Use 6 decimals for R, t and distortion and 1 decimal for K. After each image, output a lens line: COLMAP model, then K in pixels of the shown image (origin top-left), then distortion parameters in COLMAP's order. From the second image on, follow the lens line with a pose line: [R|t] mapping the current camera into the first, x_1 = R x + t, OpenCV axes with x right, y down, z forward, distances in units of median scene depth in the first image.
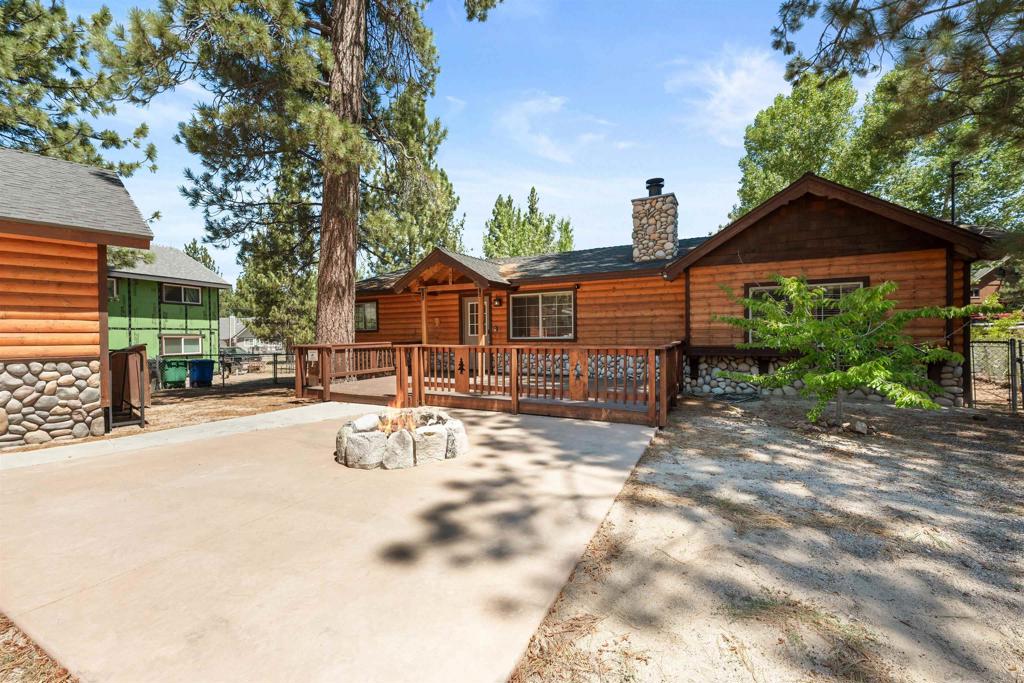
lens RADIAL K [[408.4, 0, 535.4], [0, 408.4, 354.2], [0, 0, 1]] dist [-0.001175, -0.000508]
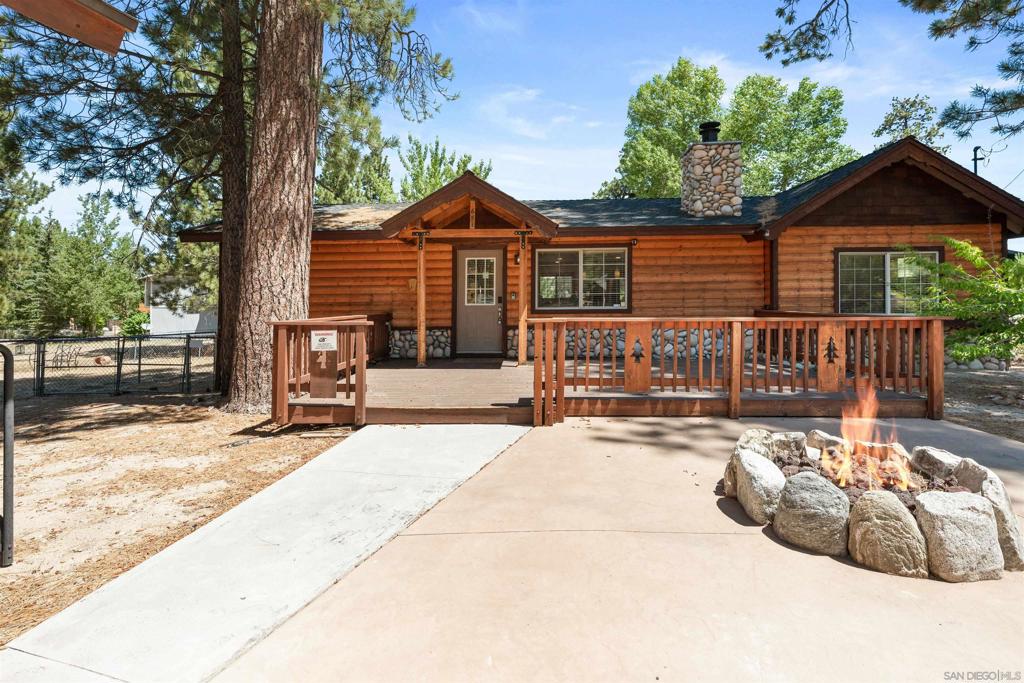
lens RADIAL K [[453.8, 0, 504.7], [0, 453.8, 312.6], [0, 0, 1]] dist [-0.008452, 0.000292]
pose [[0.916791, -0.004940, 0.399337, -0.502164], [0.019290, 0.999304, -0.031923, -0.008515], [-0.398901, 0.036970, 0.916248, 0.327739]]
